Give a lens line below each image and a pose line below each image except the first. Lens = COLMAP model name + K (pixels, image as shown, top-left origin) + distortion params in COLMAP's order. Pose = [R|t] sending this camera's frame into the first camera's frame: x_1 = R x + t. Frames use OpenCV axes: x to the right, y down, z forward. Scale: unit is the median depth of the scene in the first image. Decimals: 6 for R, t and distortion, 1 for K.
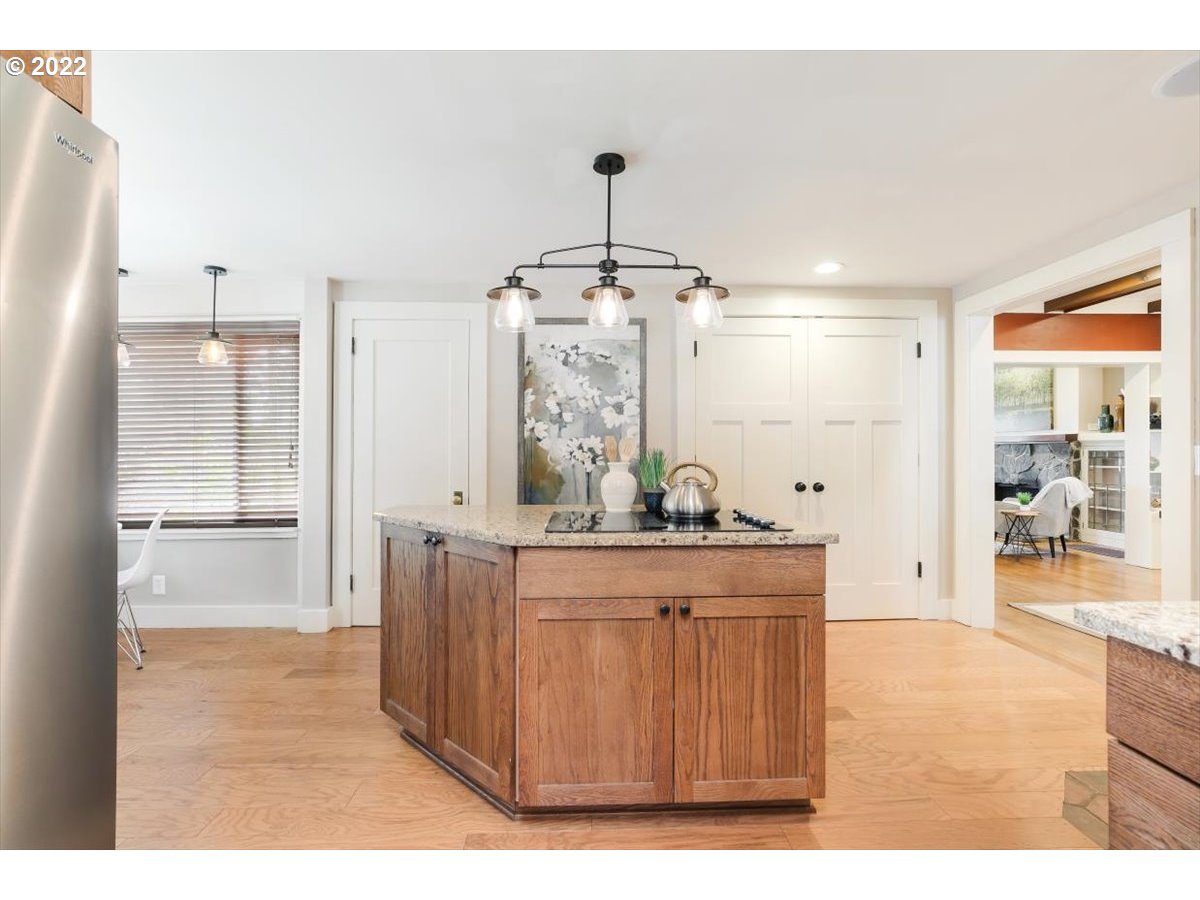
lens RADIAL K [[558.7, 0, 600.0], [0, 558.7, 450.0], [0, 0, 1]] dist [0.004731, 0.000601]
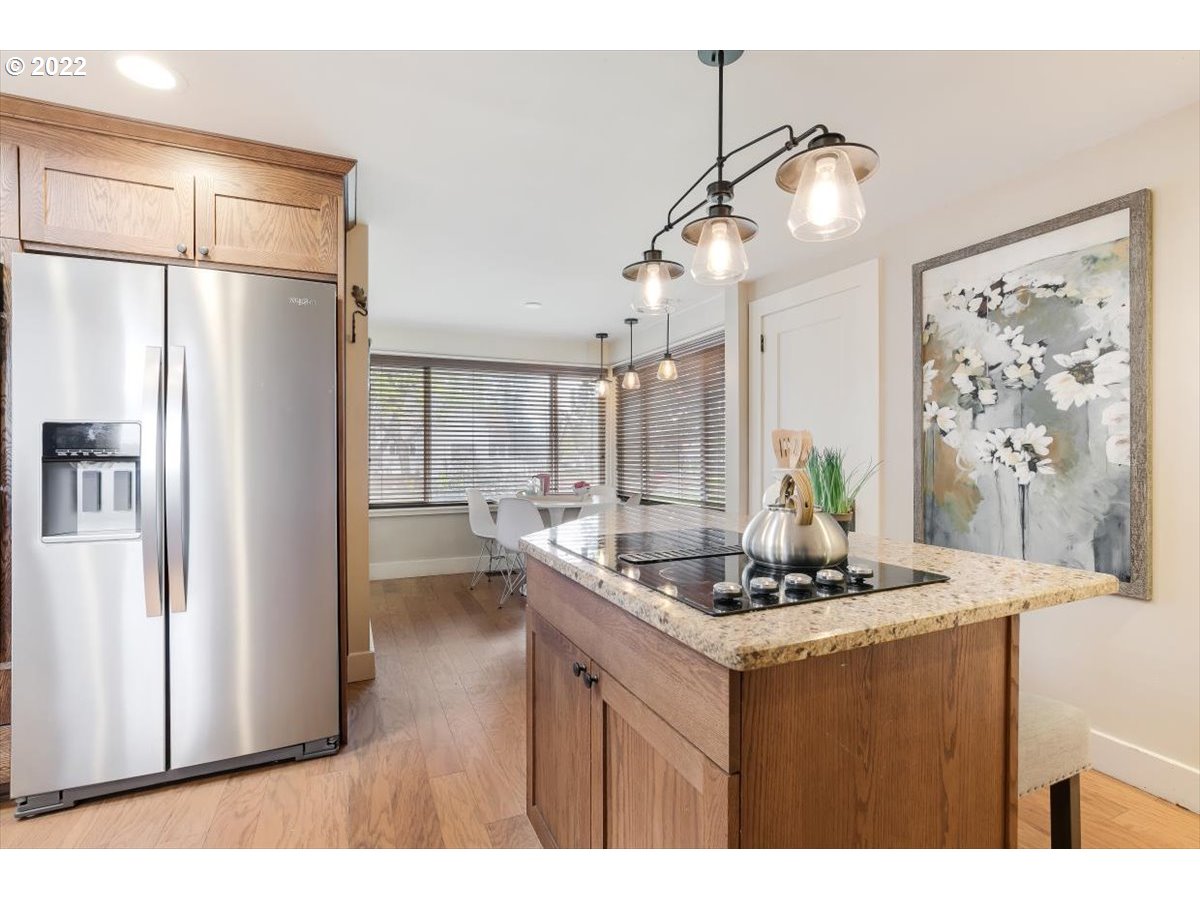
lens RADIAL K [[558.7, 0, 600.0], [0, 558.7, 450.0], [0, 0, 1]] dist [0.004731, 0.000601]
pose [[0.401891, 0.000835, -0.915687, 0.351969], [0.007698, 0.999961, 0.004290, -0.003878], [0.915655, -0.008773, 0.401868, 0.335509]]
